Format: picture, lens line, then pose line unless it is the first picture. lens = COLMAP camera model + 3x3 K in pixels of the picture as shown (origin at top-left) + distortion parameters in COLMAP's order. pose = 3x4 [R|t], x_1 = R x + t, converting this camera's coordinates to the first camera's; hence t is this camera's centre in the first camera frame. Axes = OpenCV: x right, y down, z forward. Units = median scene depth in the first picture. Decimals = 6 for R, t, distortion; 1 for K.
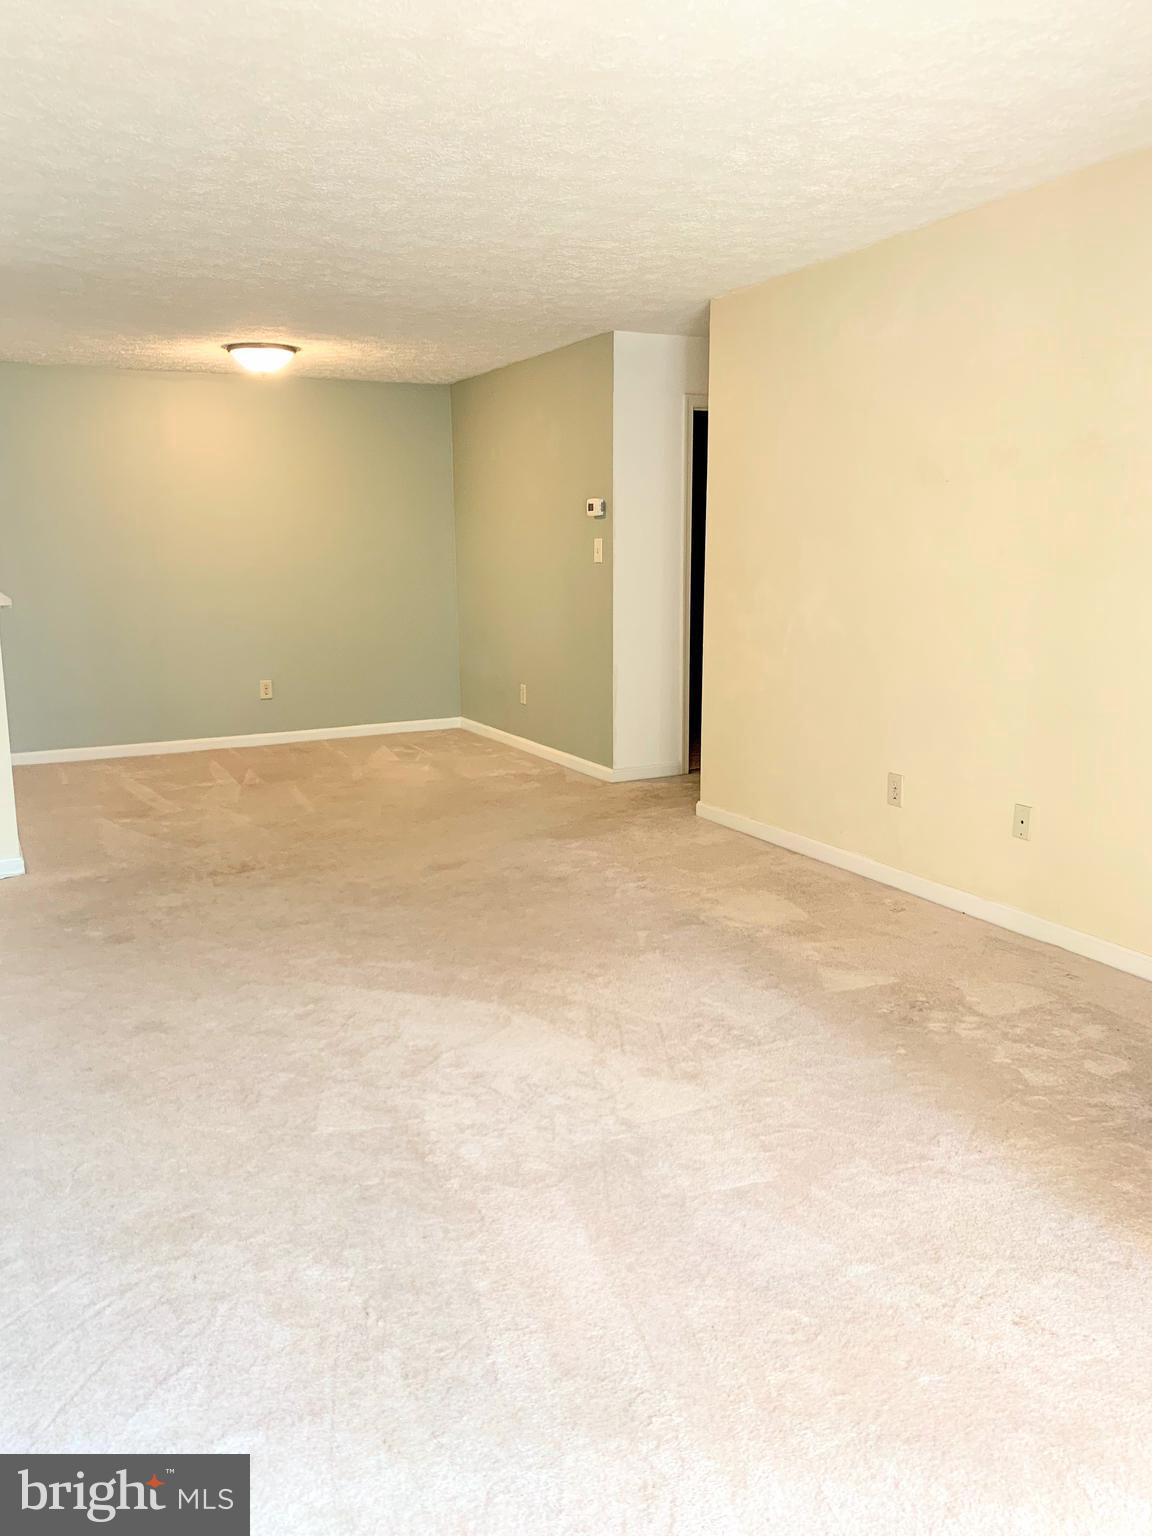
lens RADIAL K [[1169.3, 0, 591.2], [0, 1169.3, 763.3], [0, 0, 1]] dist [0.057780, -0.069673]
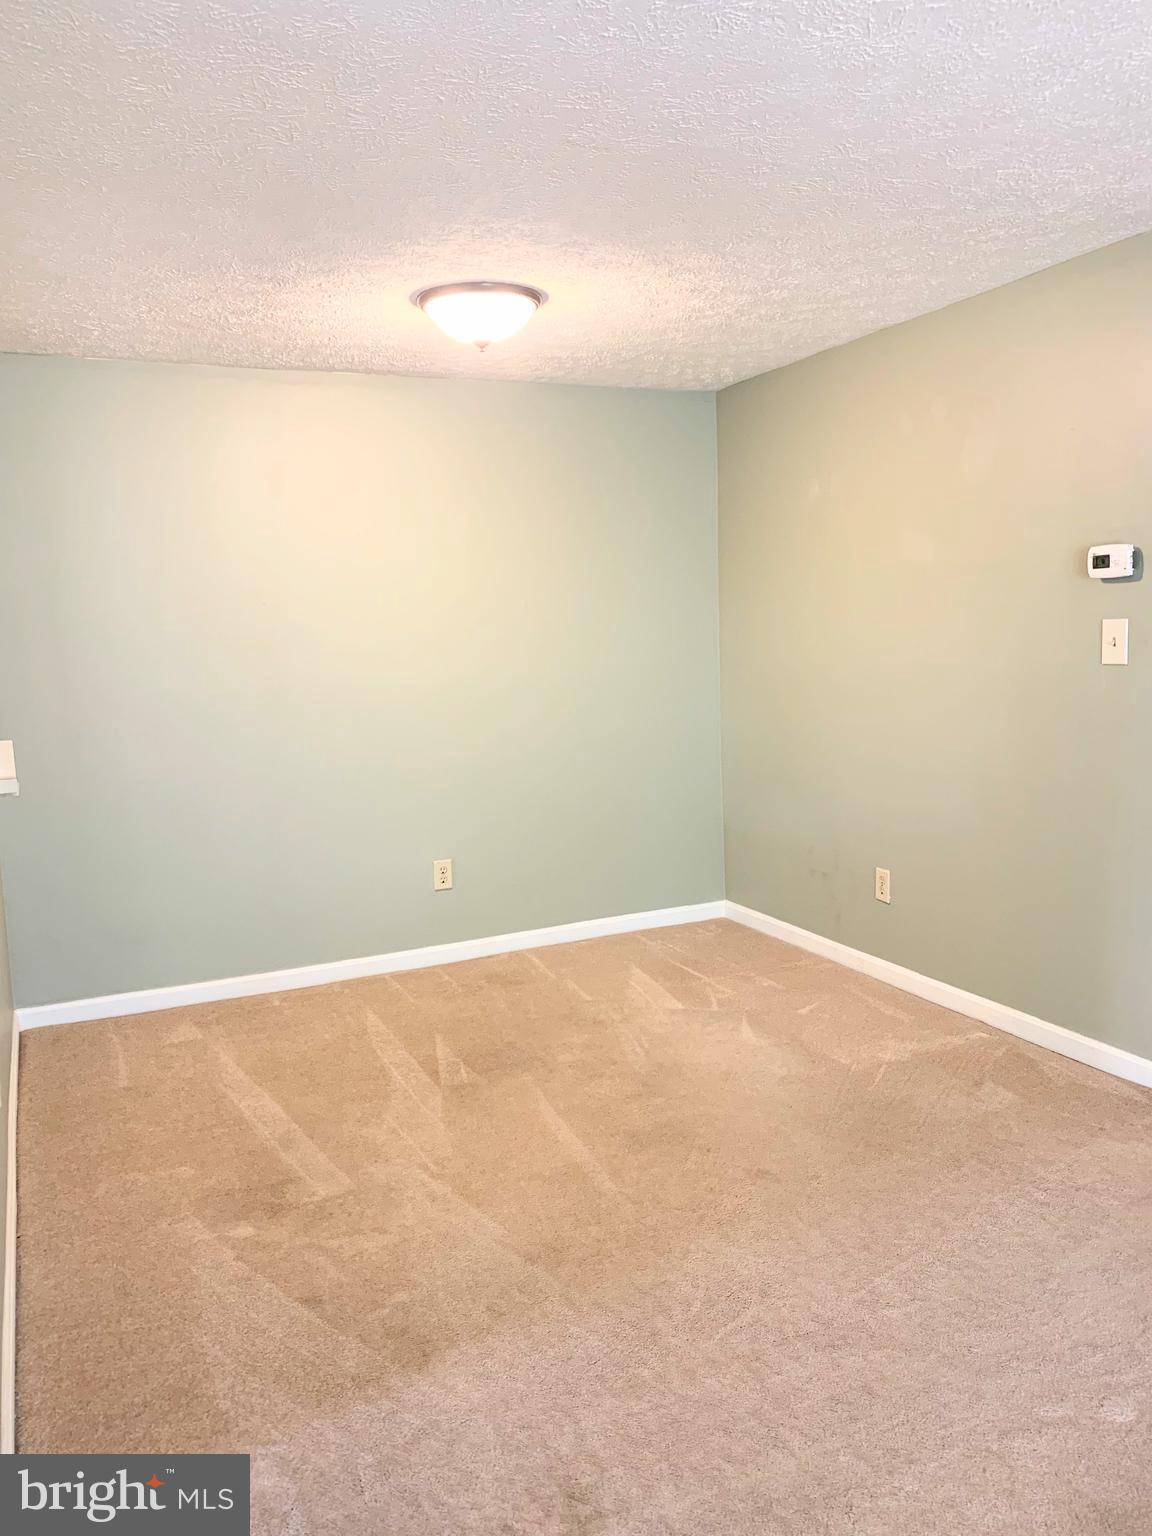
lens RADIAL K [[1169.3, 0, 561.3], [0, 1169.3, 768.6], [0, 0, 1]] dist [0.057780, -0.069673]
pose [[0.997847, -0.011434, -0.064574, -0.200805], [0.007335, 0.997964, -0.063360, -0.090843], [0.065167, 0.062750, 0.995899, 0.447588]]
